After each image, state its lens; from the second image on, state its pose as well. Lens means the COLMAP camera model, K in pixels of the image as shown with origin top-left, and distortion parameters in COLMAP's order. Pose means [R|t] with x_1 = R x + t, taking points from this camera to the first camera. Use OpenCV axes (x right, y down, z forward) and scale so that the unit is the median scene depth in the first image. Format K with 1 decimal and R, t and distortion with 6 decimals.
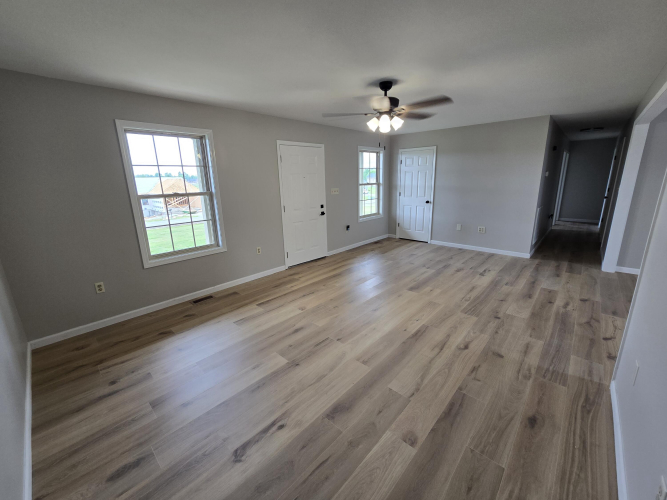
lens RADIAL K [[273.4, 0, 333.1], [0, 273.4, 246.7], [0, 0, 1]] dist [0.000388, -0.000340]
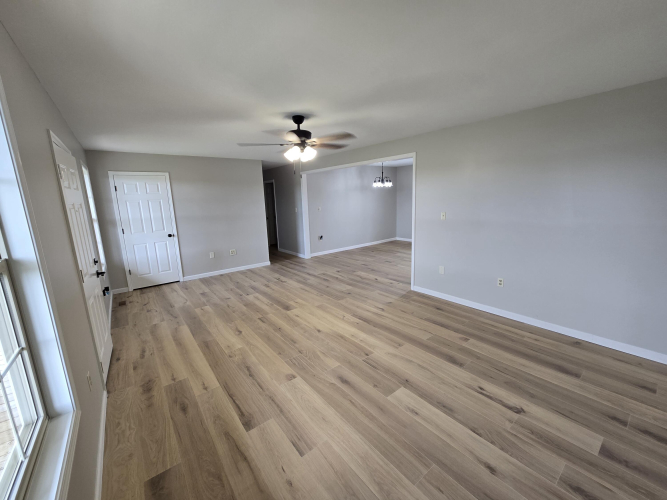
lens RADIAL K [[273.4, 0, 331.1], [0, 273.4, 251.4], [0, 0, 1]] dist [0.000388, -0.000340]
pose [[0.159086, -0.179979, 0.970721, -0.730126], [0.270608, 0.953536, 0.132444, -0.164536], [-0.949454, 0.241615, 0.200397, 0.637083]]
